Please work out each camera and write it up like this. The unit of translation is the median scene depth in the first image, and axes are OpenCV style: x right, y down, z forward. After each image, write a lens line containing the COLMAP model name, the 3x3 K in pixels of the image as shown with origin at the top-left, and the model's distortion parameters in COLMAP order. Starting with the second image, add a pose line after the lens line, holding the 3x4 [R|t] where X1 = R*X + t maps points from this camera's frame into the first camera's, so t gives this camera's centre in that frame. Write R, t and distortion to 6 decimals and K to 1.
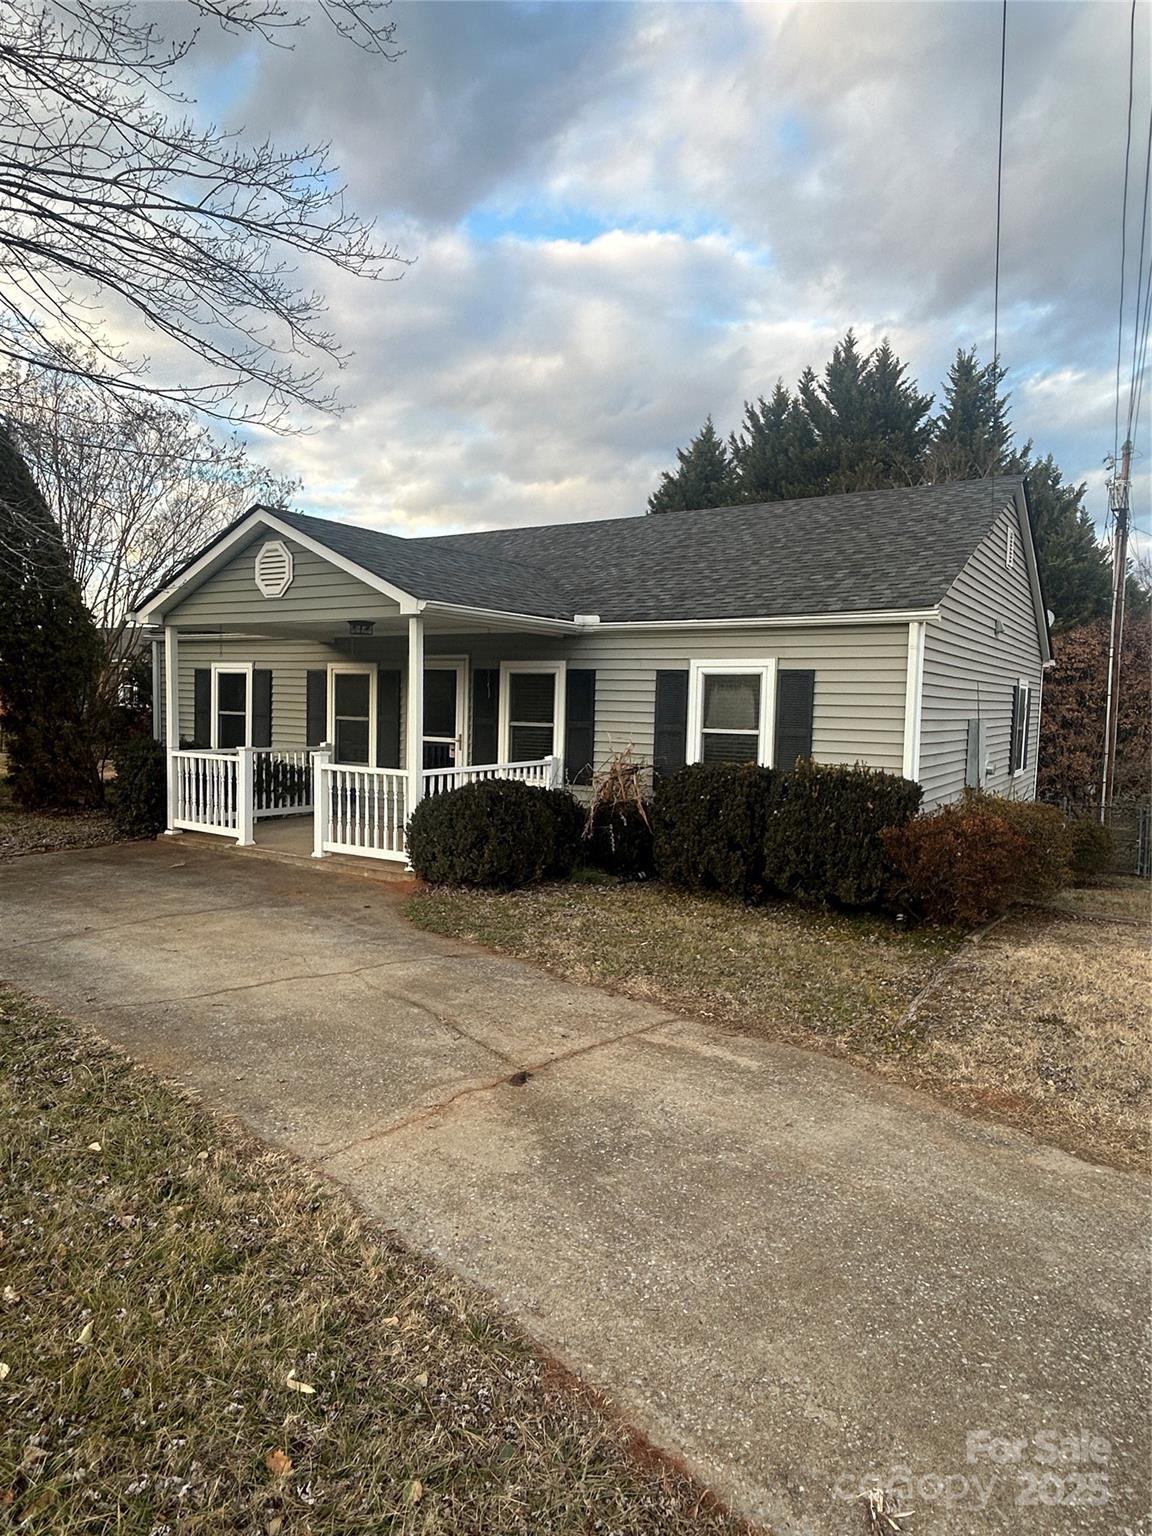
lens RADIAL K [[923.8, 0, 576.0], [0, 923.8, 768.0], [0, 0, 1]] dist [0.003113, 0.000422]
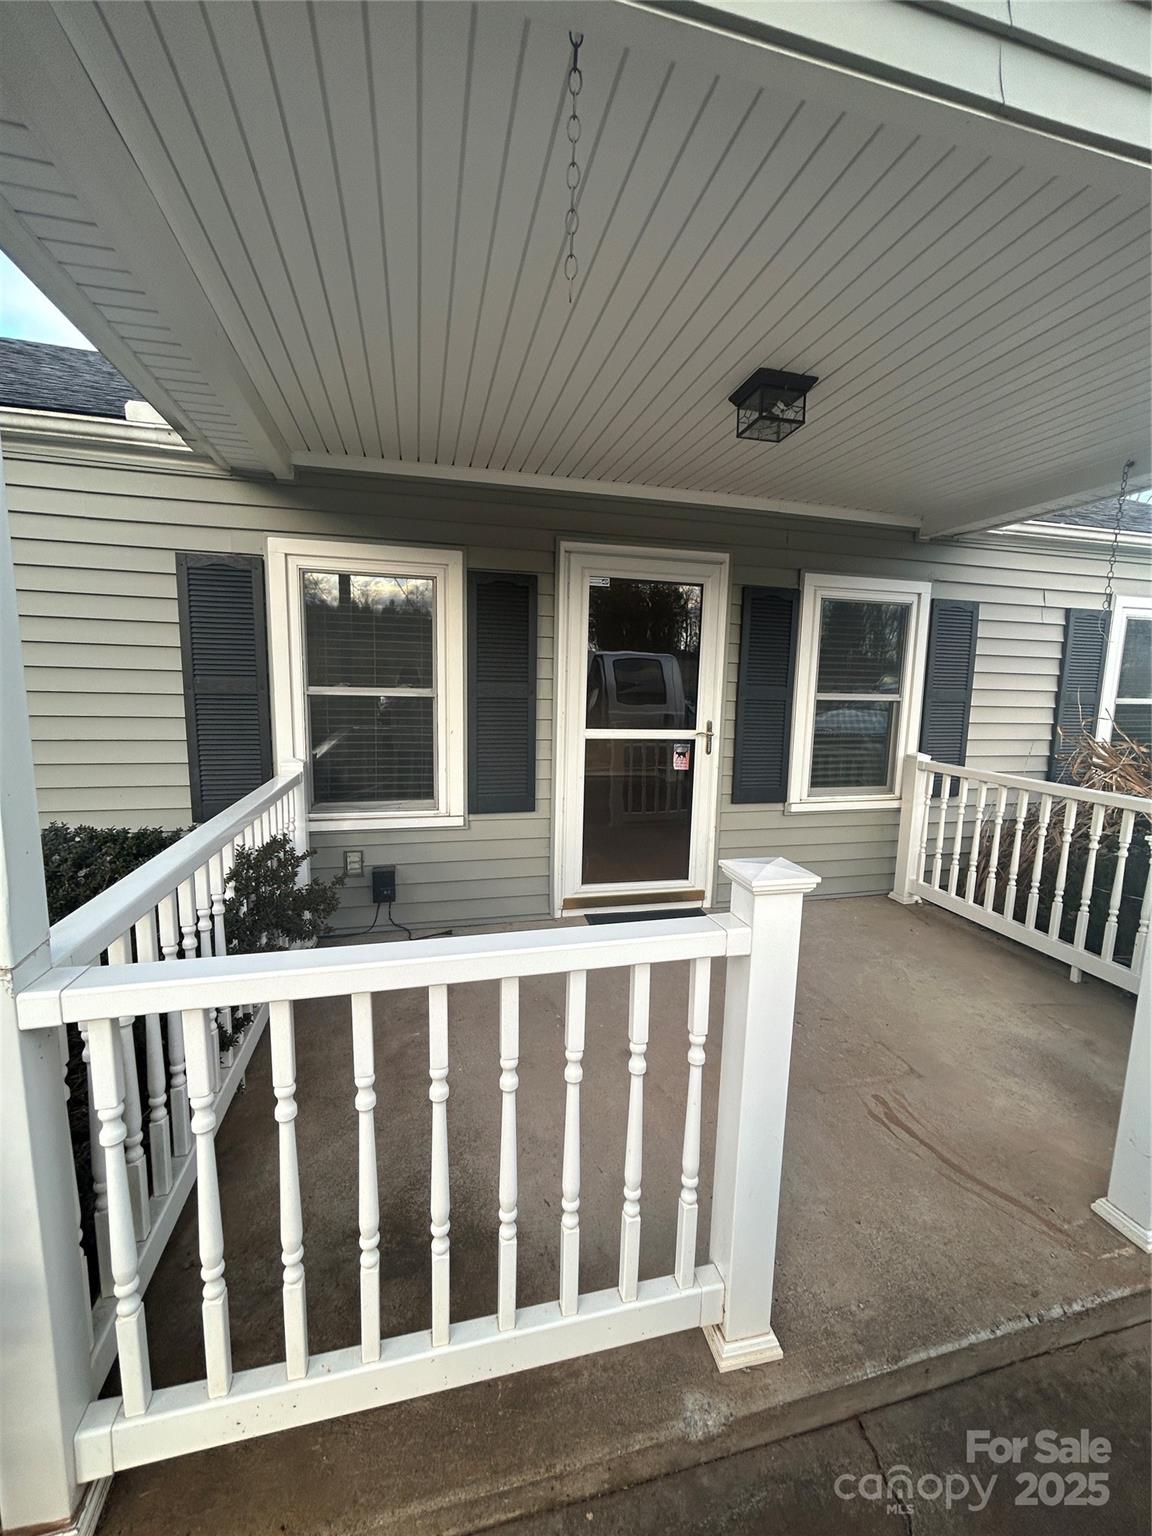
lens RADIAL K [[627.6, 0, 576.0], [0, 627.6, 768.0], [0, 0, 1]] dist [-0.019095, 0.000039]
pose [[0.675698, -0.117977, 0.727677, -0.445709], [0.045325, 0.991892, 0.118726, -0.058702], [-0.735784, -0.047241, 0.675566, 0.894273]]
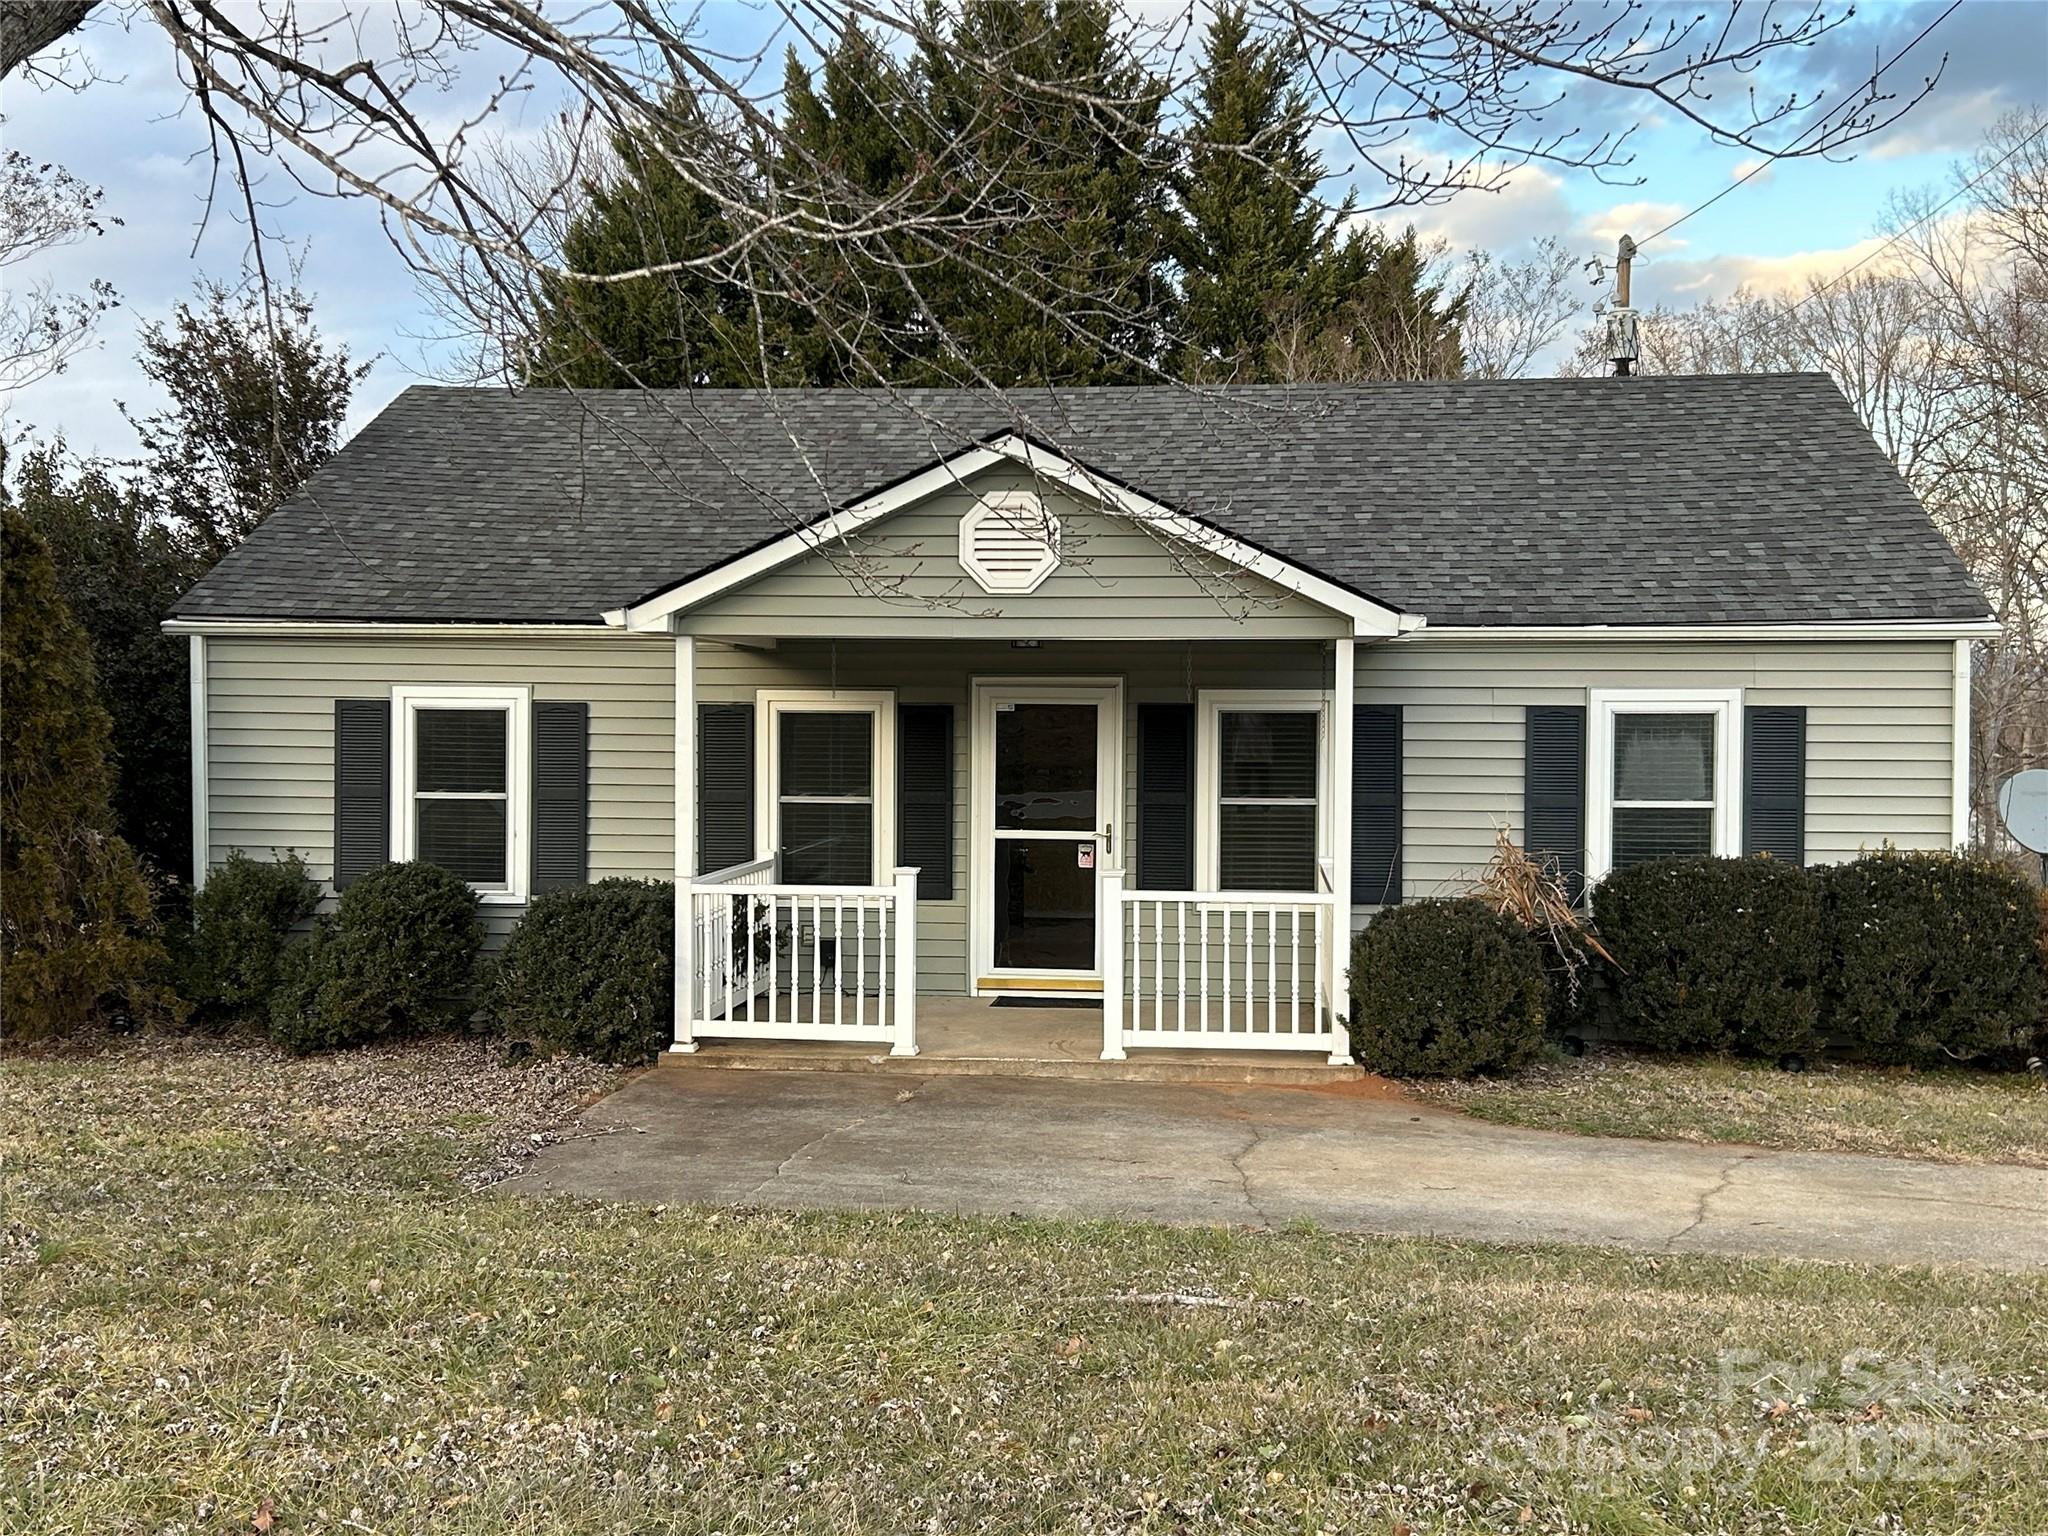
lens RADIAL K [[2357.2, 0, 1023.3], [0, 2357.2, 726.9], [0, 0, 1]] dist [0.119819, -0.000815]
pose [[0.895612, -0.023987, 0.444188, -0.839555], [0.048508, 0.997857, -0.043920, -0.037810], [-0.442182, 0.060882, 0.894856, -0.226842]]
